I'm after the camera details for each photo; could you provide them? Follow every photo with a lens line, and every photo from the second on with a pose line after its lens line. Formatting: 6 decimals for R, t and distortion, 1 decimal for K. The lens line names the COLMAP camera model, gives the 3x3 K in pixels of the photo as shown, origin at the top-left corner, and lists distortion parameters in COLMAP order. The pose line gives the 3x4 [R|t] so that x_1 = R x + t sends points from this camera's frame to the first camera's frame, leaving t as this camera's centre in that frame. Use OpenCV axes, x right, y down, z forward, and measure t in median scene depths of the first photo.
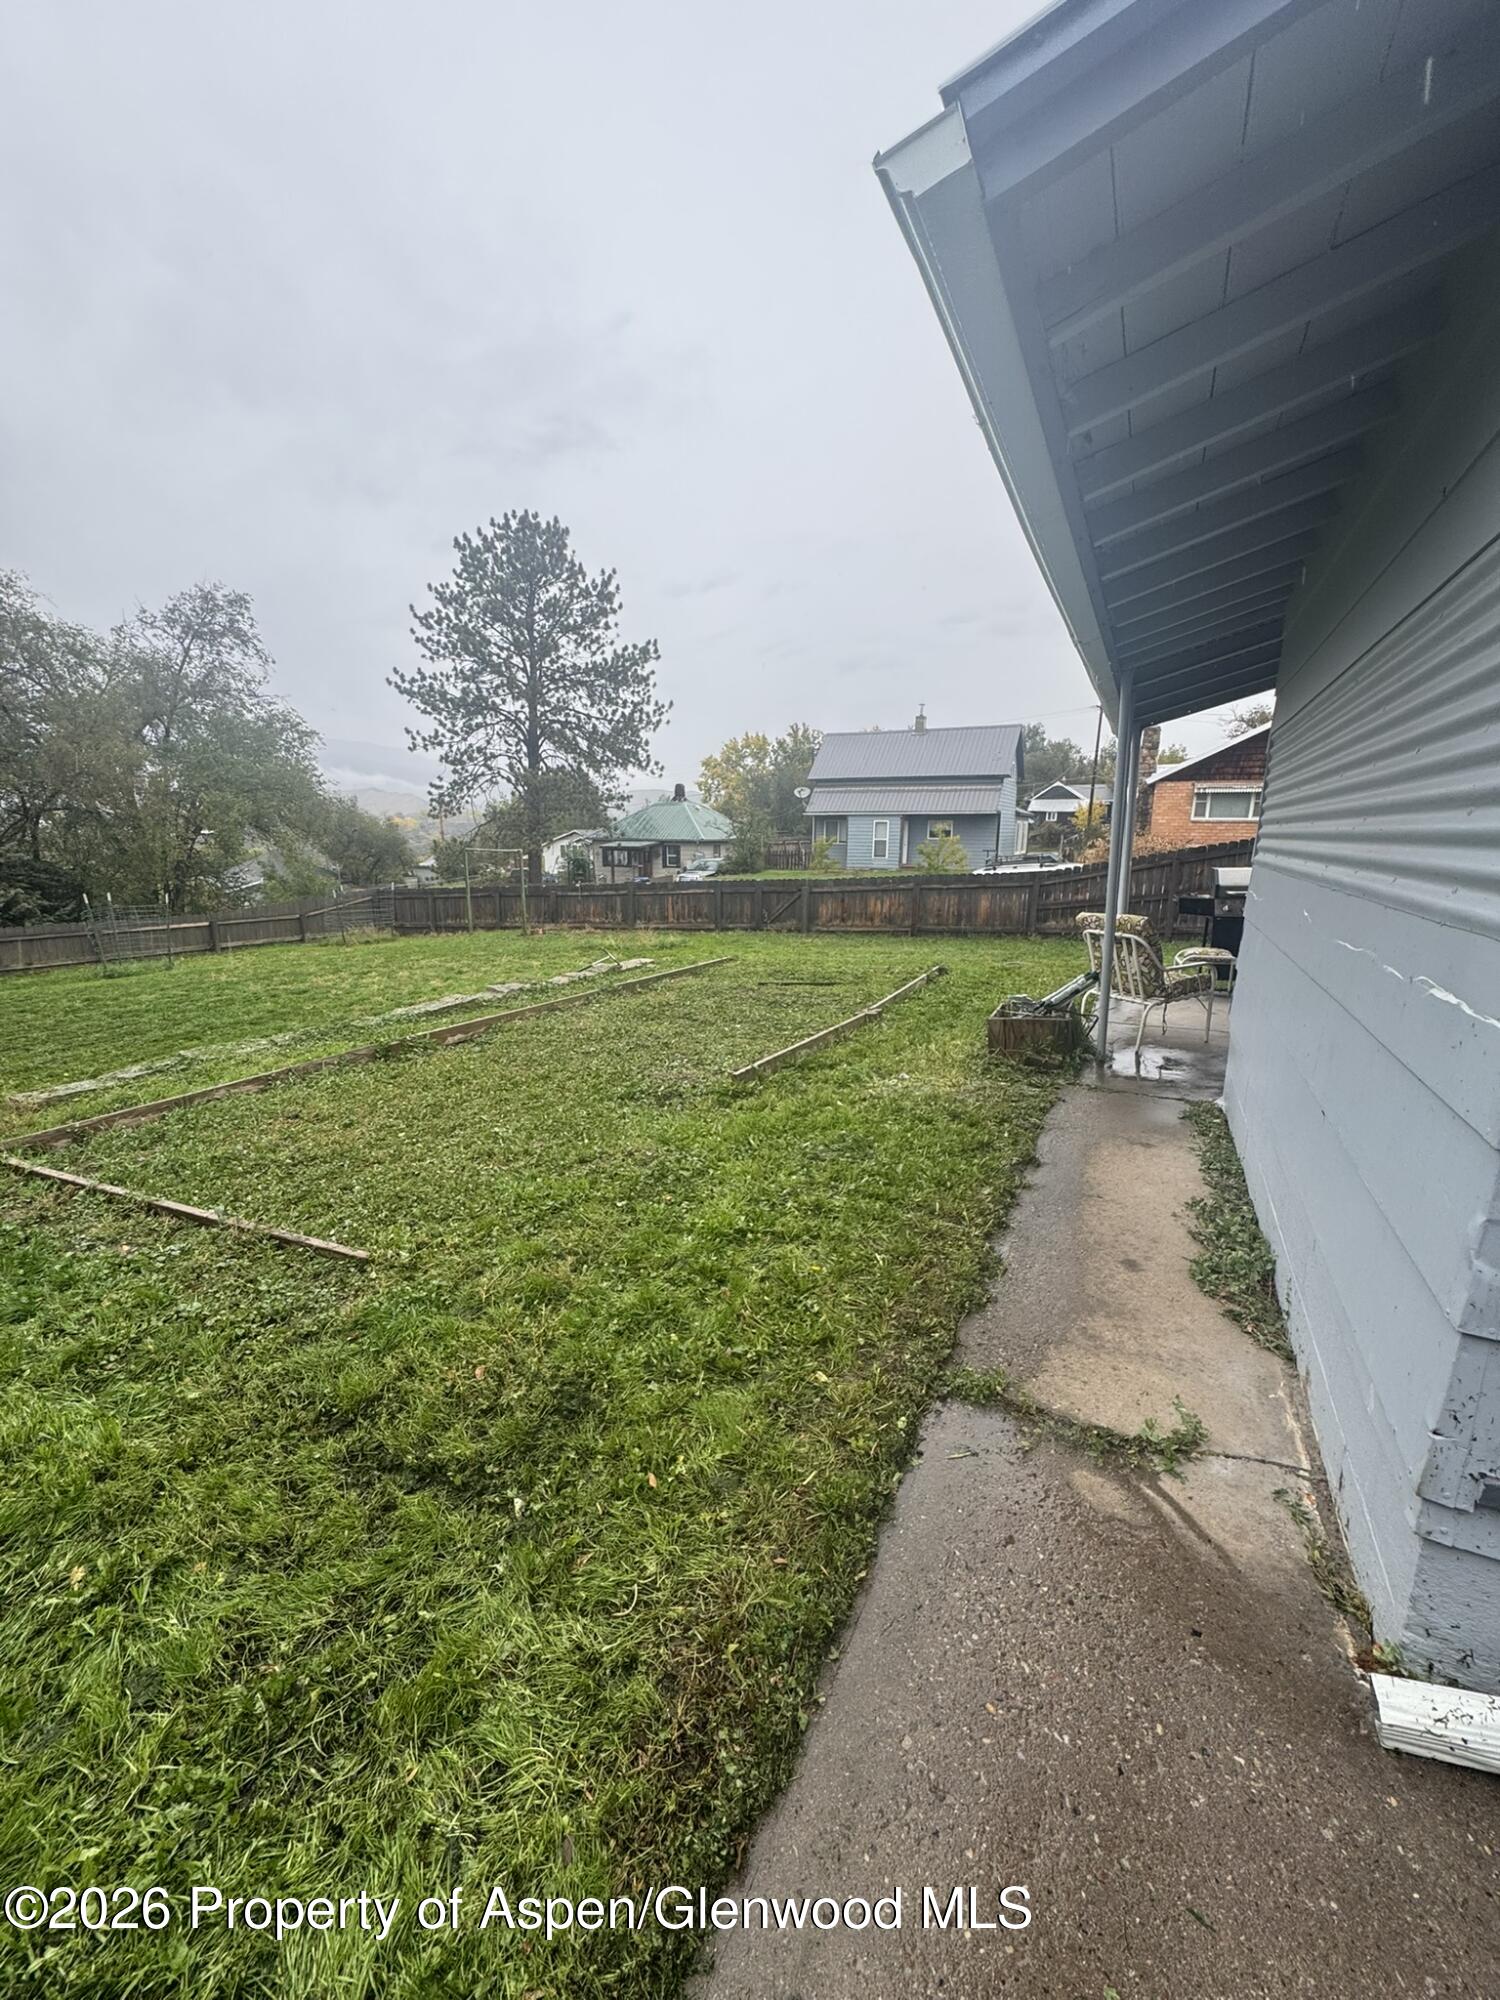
lens RADIAL K [[797.1, 0, 750.0], [0, 797.1, 1000.0], [0, 0, 1]] dist [-0.004901, 0.000613]
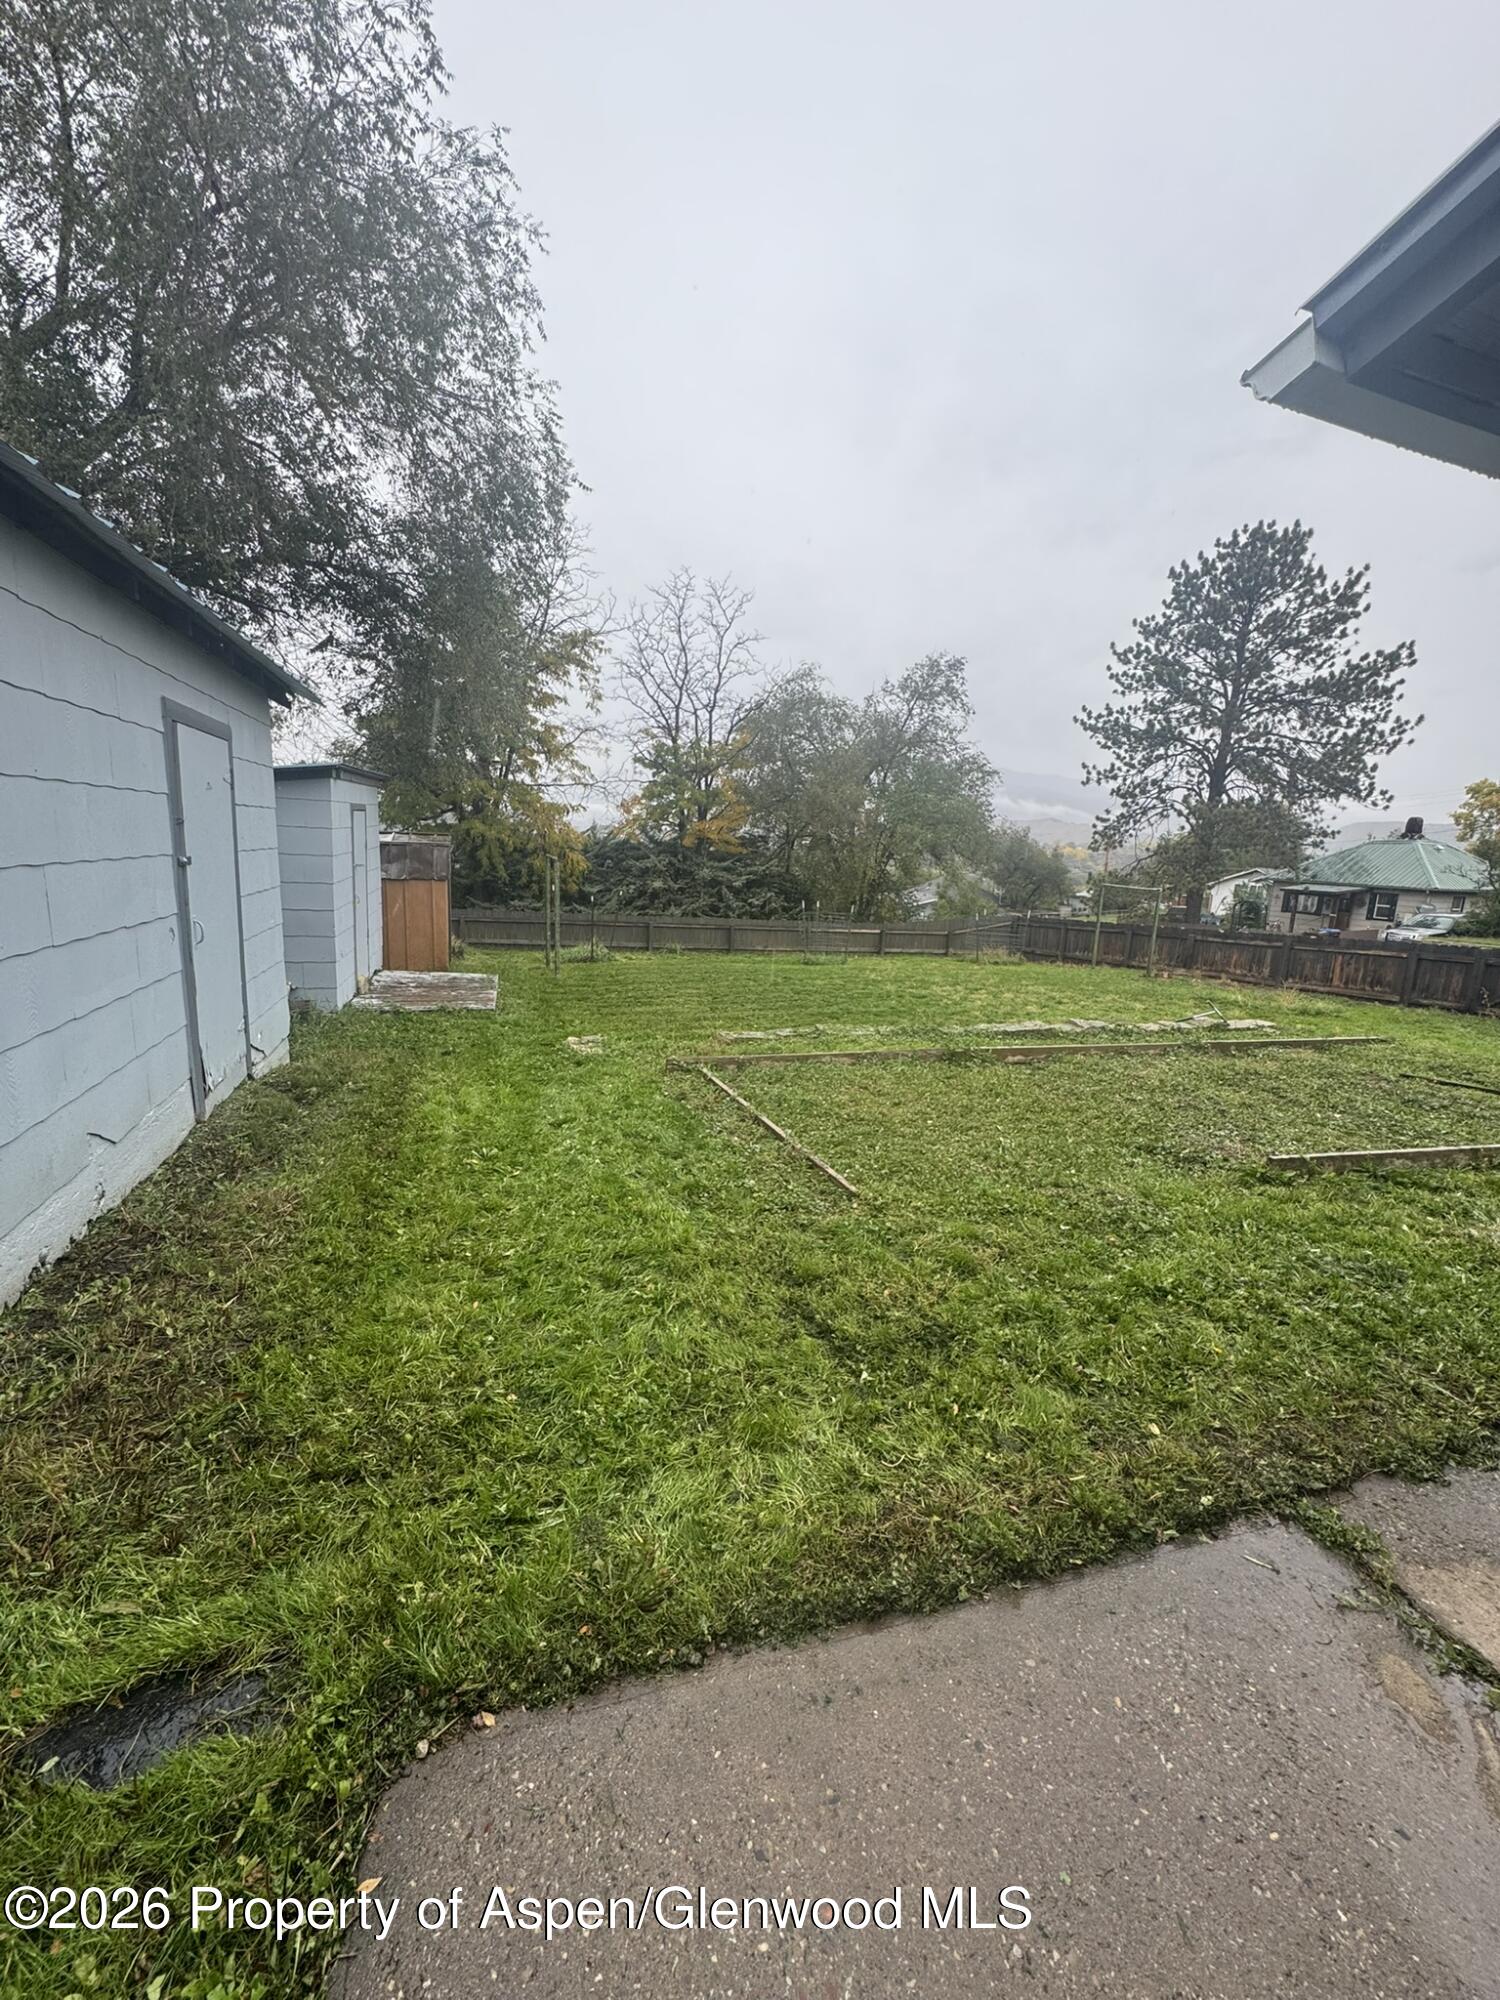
lens RADIAL K [[797.1, 0, 750.0], [0, 797.1, 1000.0], [0, 0, 1]] dist [-0.004901, 0.000613]
pose [[0.708450, 0.159878, -0.687414, 0.018511], [-0.184470, 0.982092, 0.038299, -0.000967], [0.681226, 0.099675, 0.725255, -0.009027]]
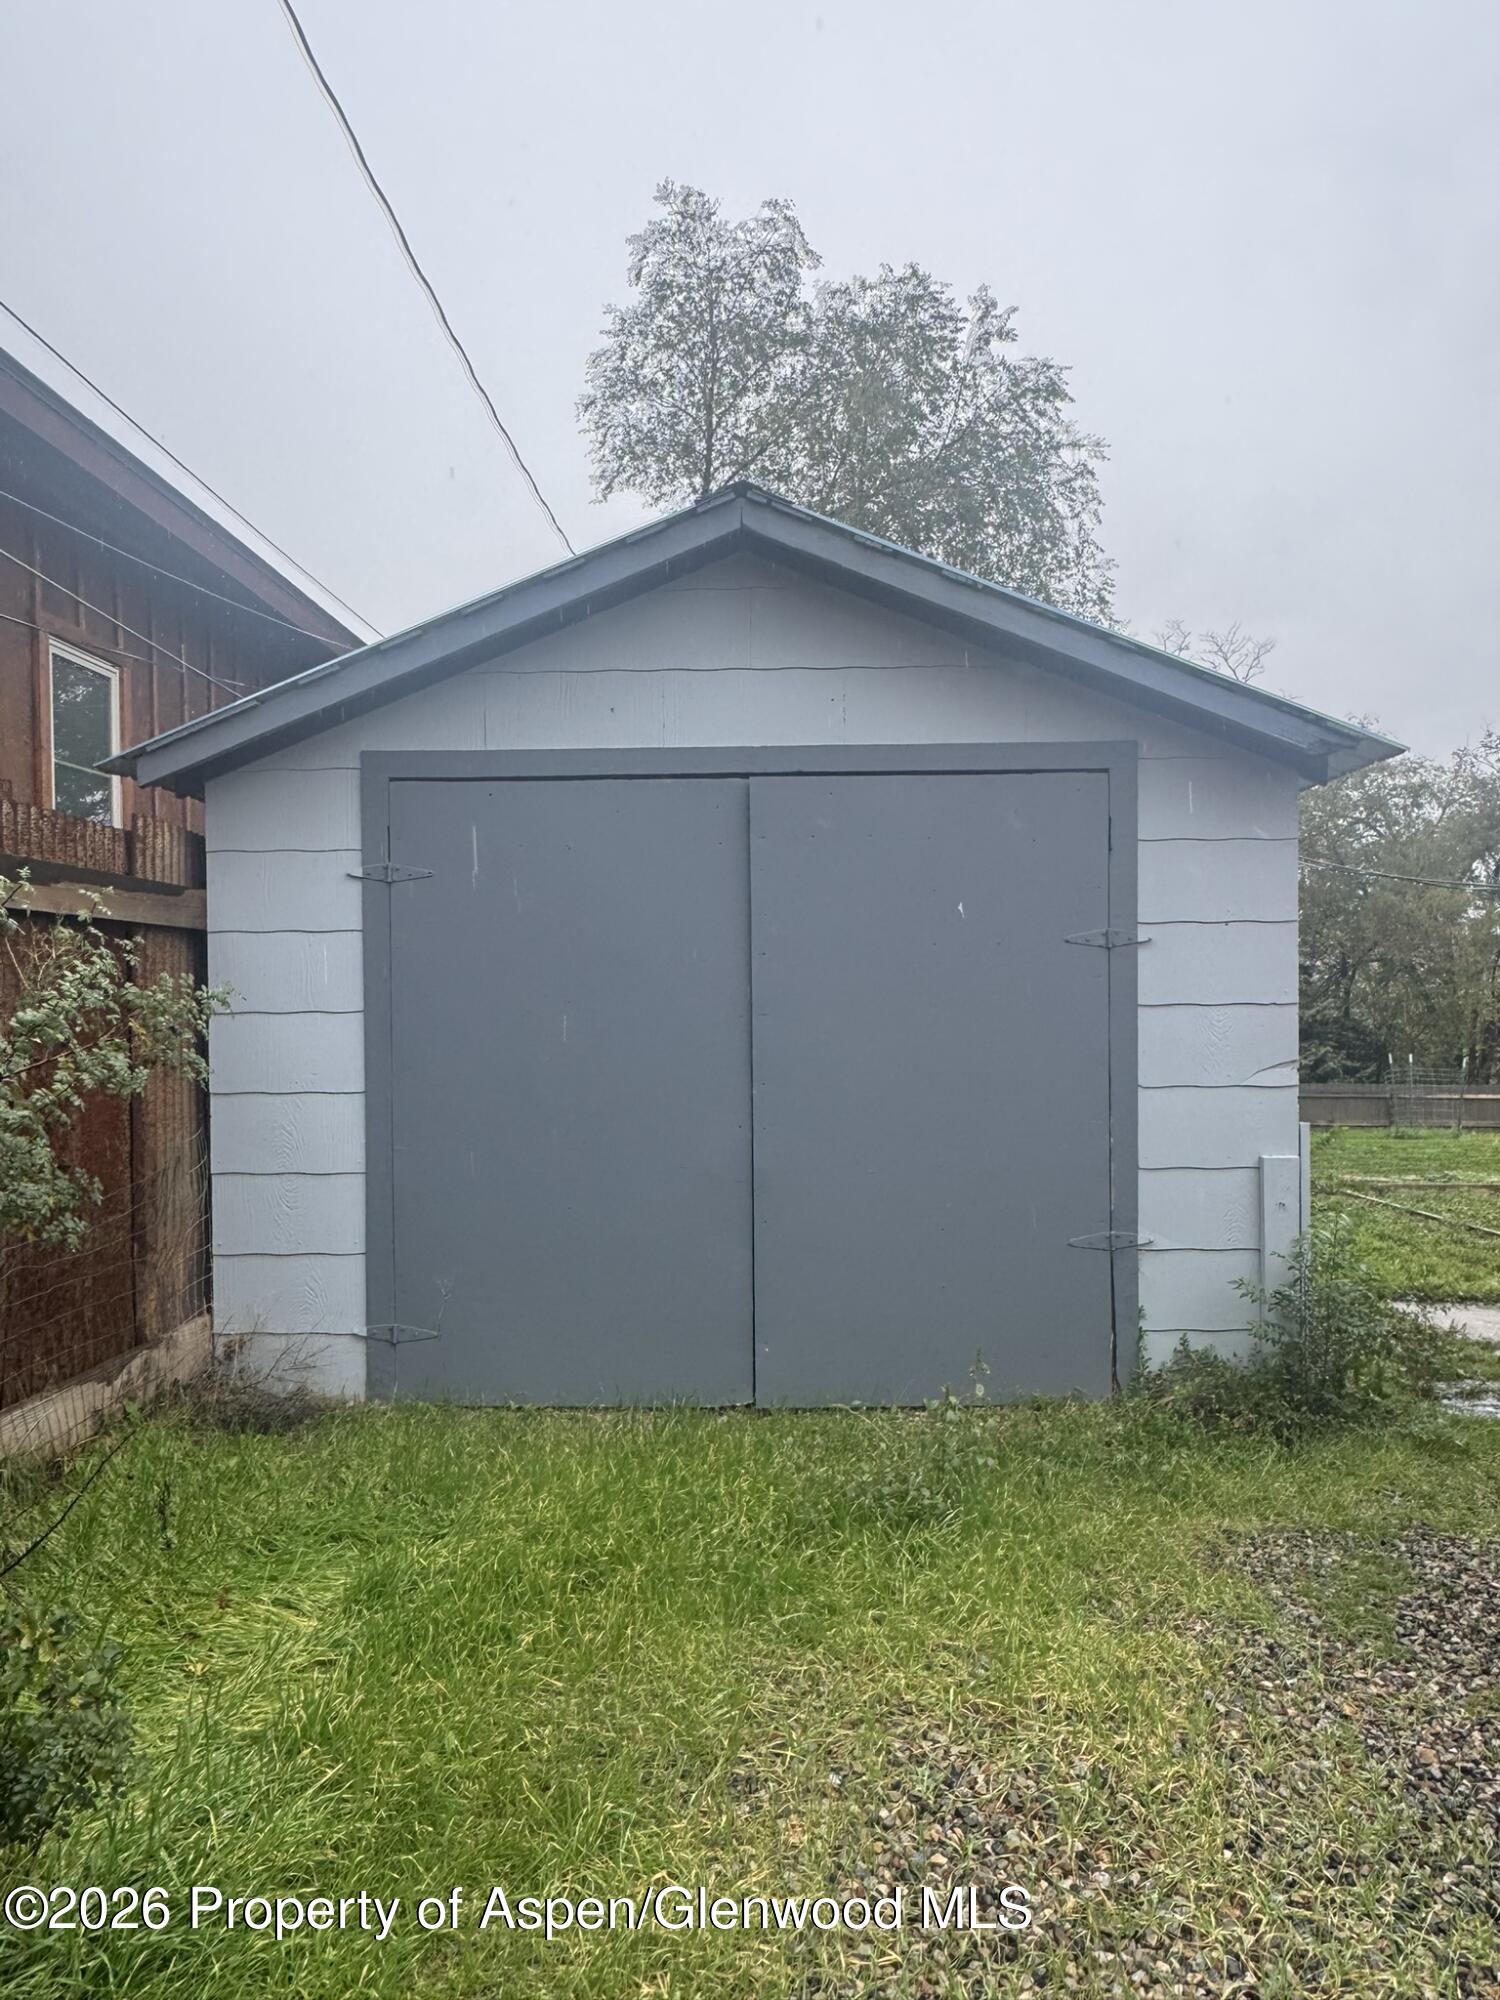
lens RADIAL K [[1346.7, 0, 750.0], [0, 1346.7, 1000.0], [0, 0, 1]] dist [-0.005081, -0.001366]
pose [[0.426858, 0.006838, -0.904293, 0.115138], [-0.174122, 0.981882, -0.074767, 0.021809], [0.887397, 0.189372, 0.420314, -0.144888]]
